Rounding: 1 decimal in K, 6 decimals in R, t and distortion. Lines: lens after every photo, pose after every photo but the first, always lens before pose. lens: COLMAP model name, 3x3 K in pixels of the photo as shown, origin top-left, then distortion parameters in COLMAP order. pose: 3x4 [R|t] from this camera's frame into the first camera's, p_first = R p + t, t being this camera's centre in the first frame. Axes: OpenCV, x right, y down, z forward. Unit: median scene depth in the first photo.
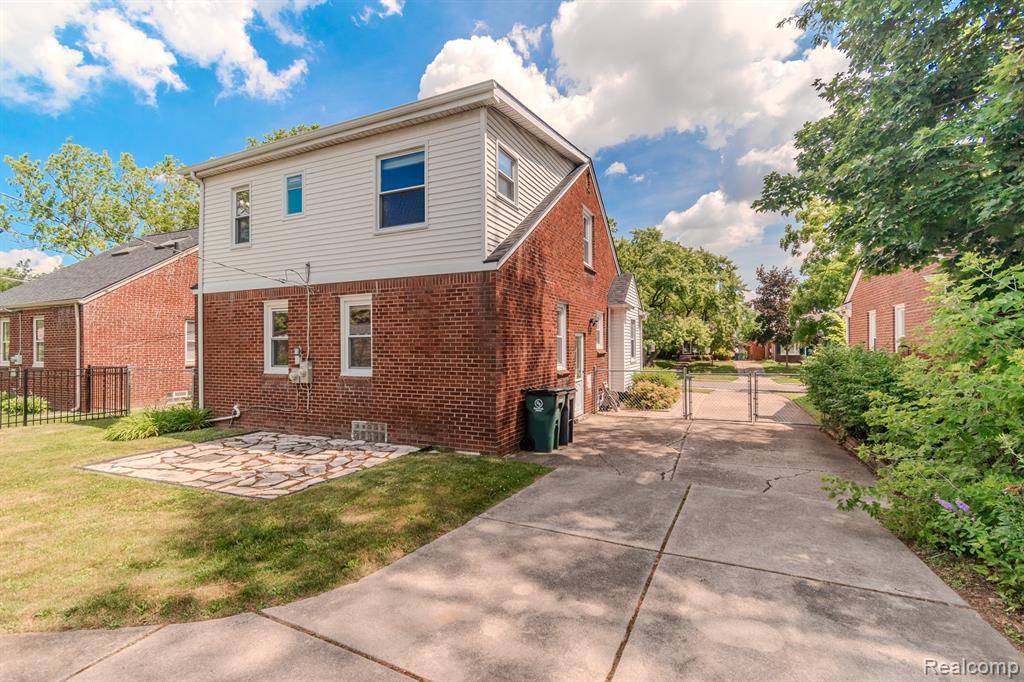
lens RADIAL K [[460.0, 0, 534.7], [0, 460.0, 348.1], [0, 0, 1]] dist [0.002960, 0.000010]
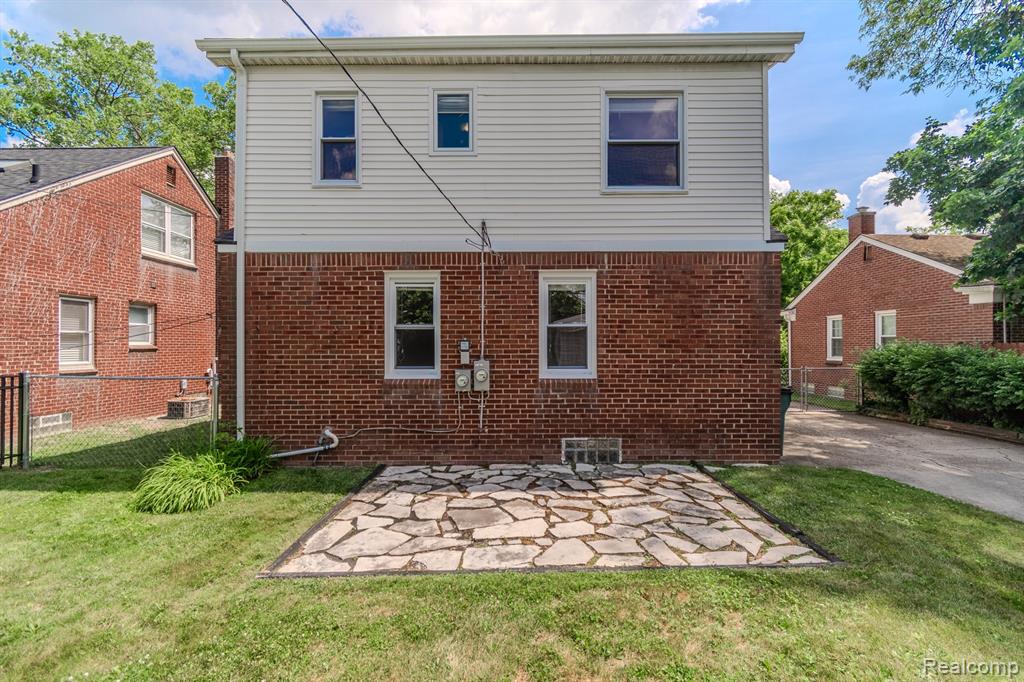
lens RADIAL K [[460.0, 0, 512.6], [0, 460.0, 344.5], [0, 0, 1]] dist [0.002960, 0.000010]
pose [[0.911962, 0.001496, 0.410272, -0.806415], [-0.000144, 0.999994, -0.003326, 0.008462], [-0.410274, 0.002975, 0.911957, 0.365914]]
